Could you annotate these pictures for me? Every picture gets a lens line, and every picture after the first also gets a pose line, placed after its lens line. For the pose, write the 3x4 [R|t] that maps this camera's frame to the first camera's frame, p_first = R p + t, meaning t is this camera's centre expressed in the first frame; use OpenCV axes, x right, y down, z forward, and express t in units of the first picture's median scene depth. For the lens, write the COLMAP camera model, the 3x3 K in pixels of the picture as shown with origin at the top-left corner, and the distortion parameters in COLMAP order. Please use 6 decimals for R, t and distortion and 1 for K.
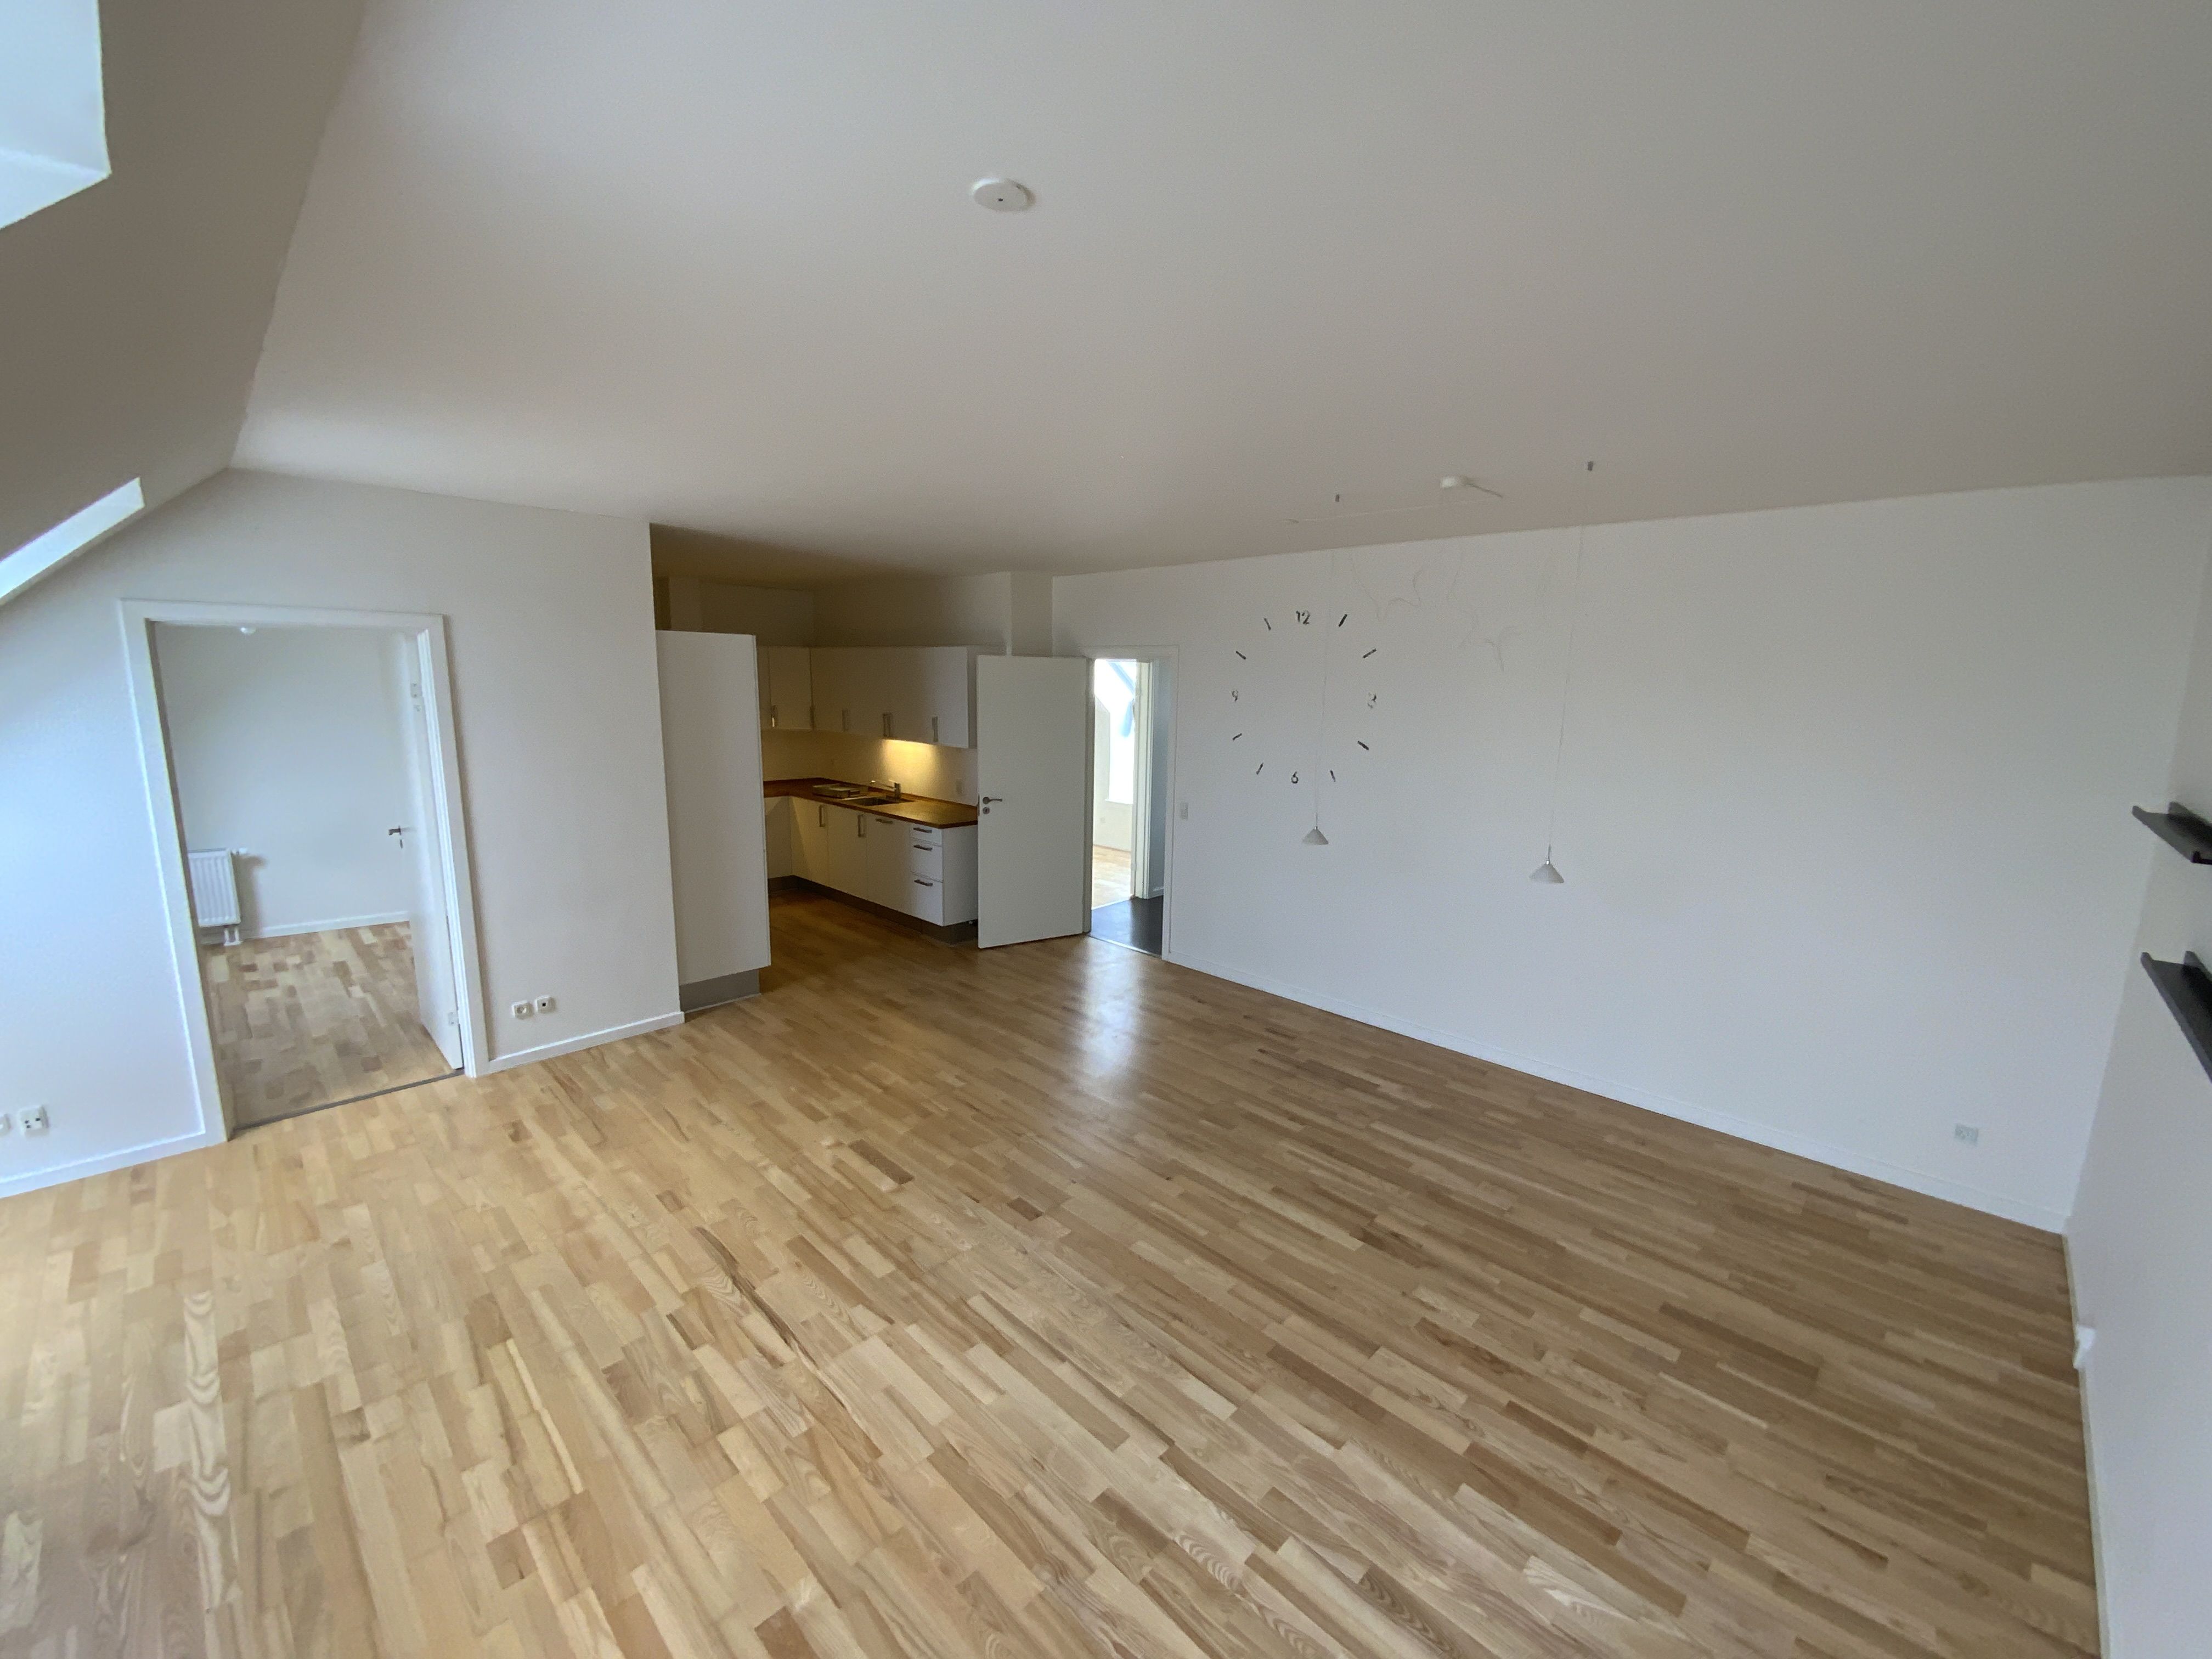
lens RADIAL K [[897.5, 0, 1114.9], [0, 897.5, 835.6], [0, 0, 1]] dist [0.004978, -0.002830]
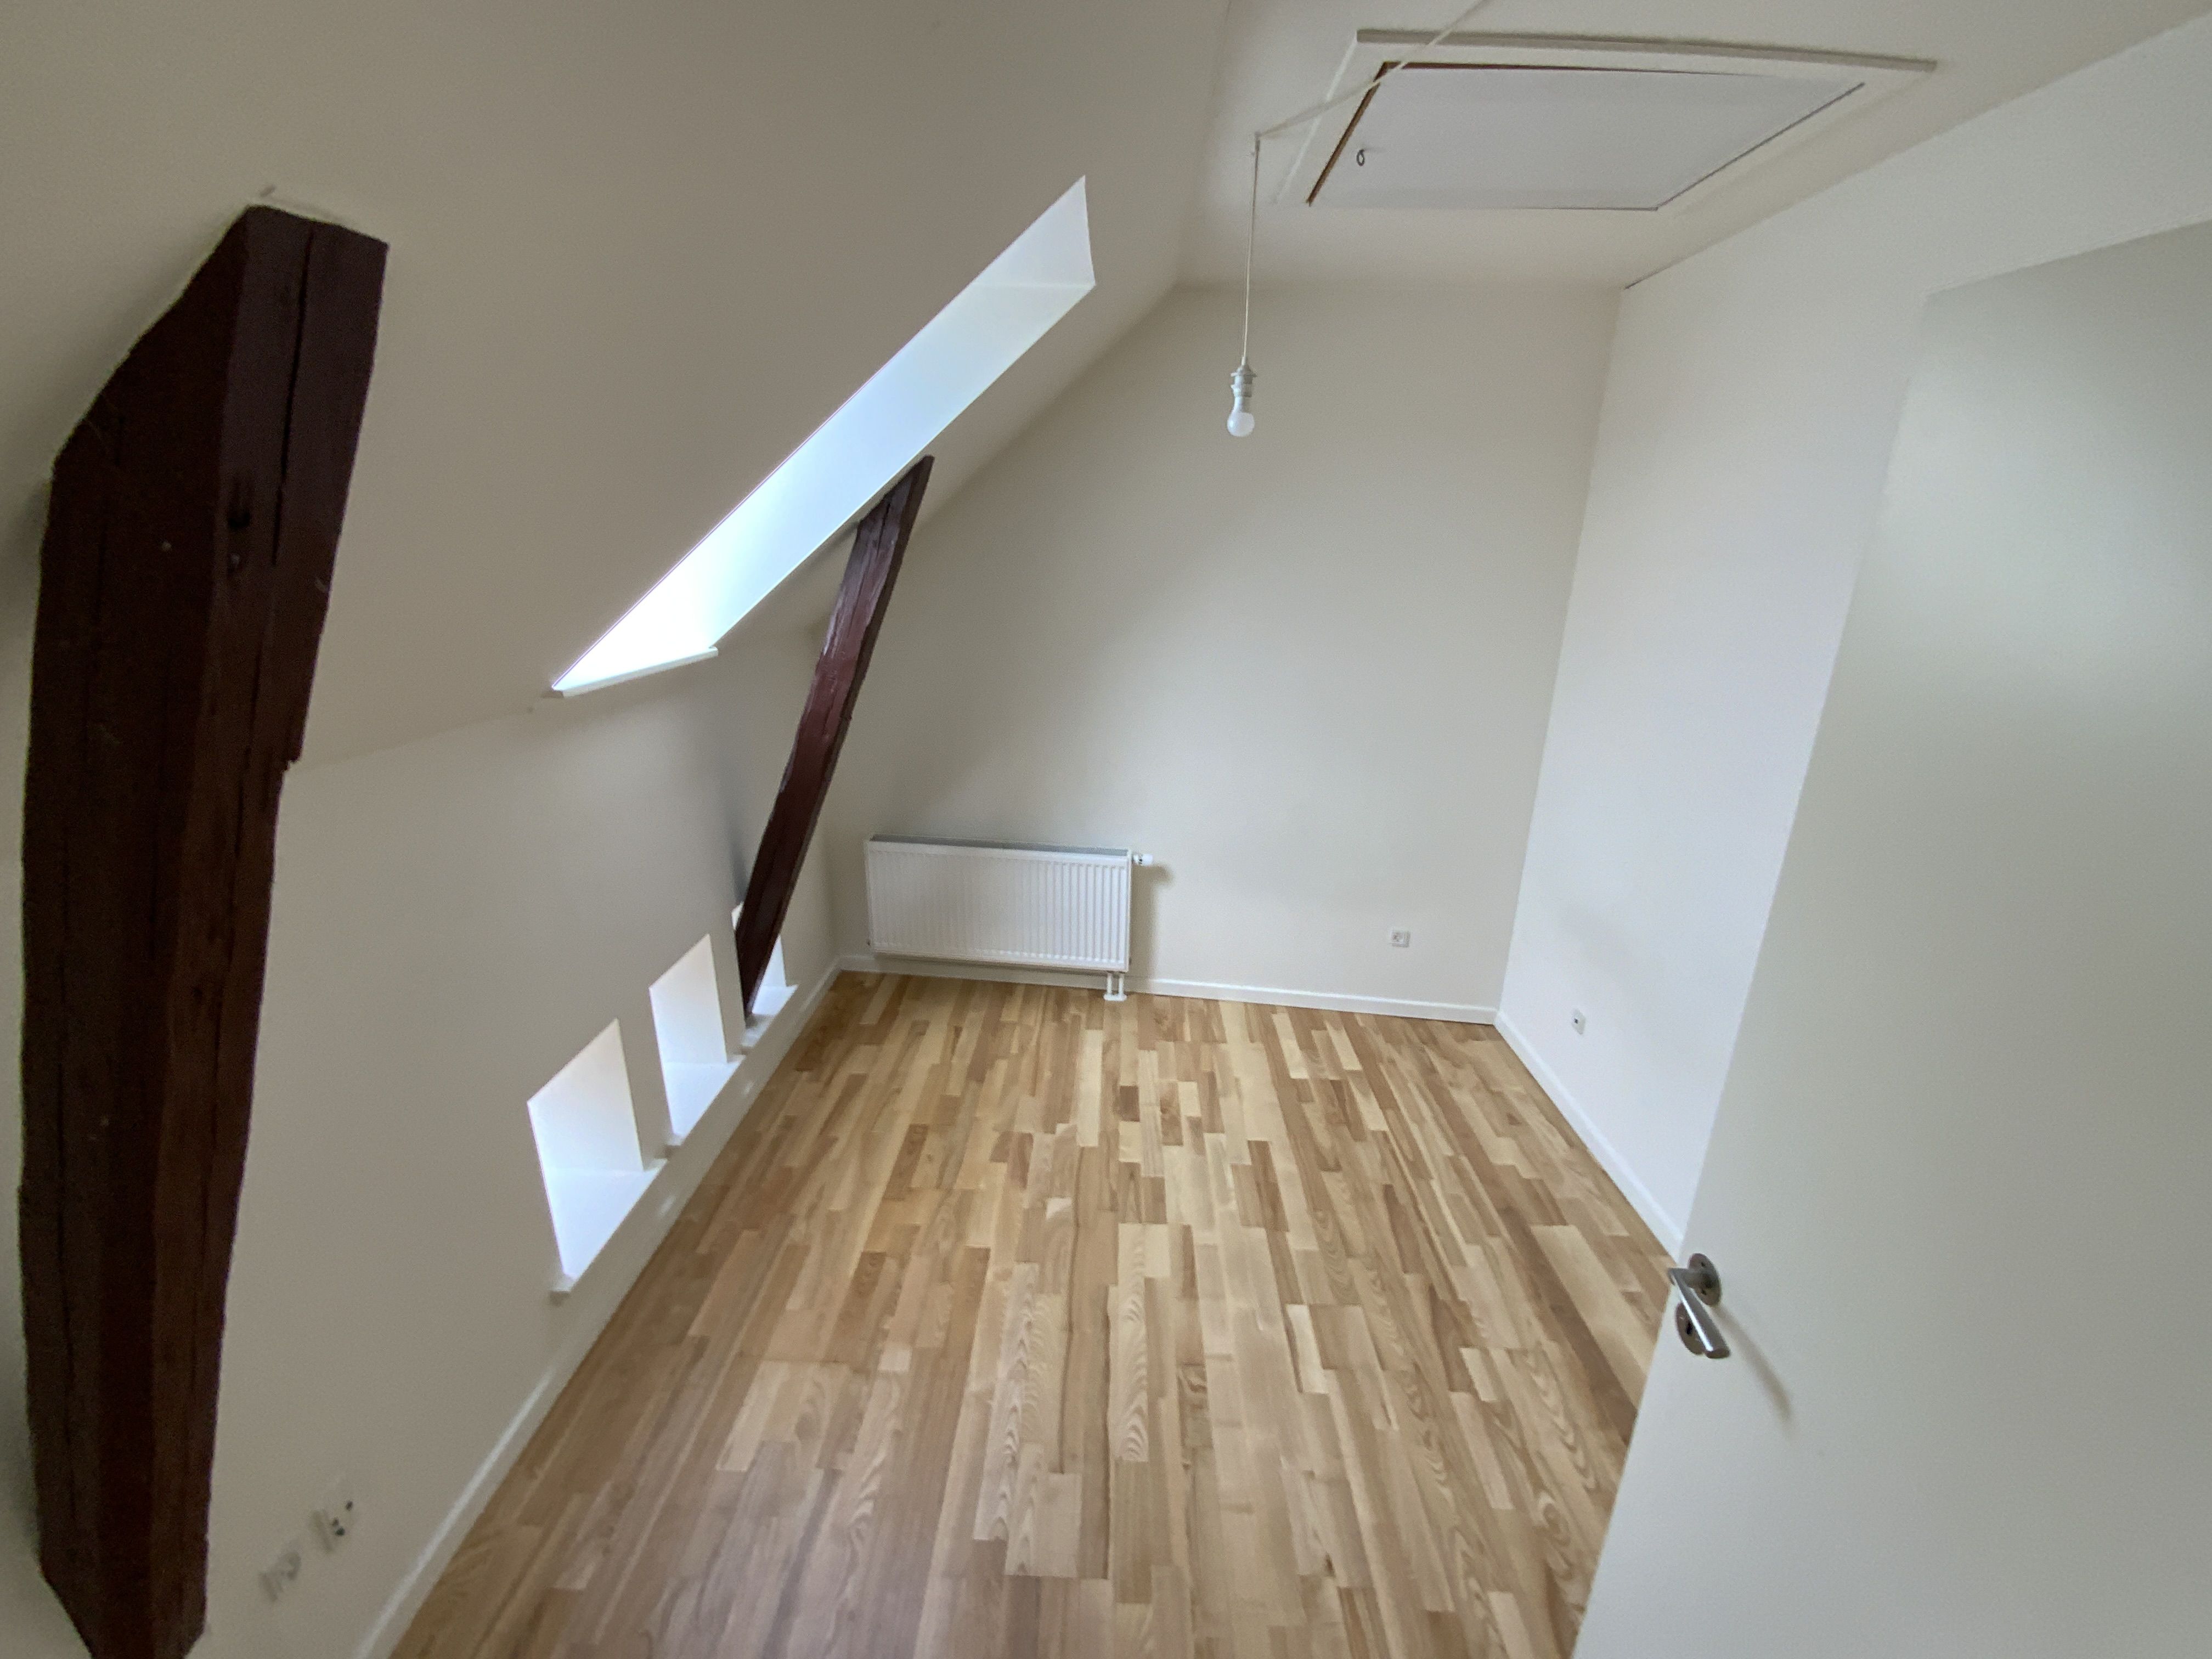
lens RADIAL K [[897.5, 0, 1107.2], [0, 897.5, 827.1], [0, 0, 1]] dist [0.004978, -0.002830]
pose [[0.688214, 0.218014, -0.691976, -0.598784], [-0.129700, 0.975389, 0.178310, -0.102743], [0.713820, -0.032966, 0.699553, 0.584511]]
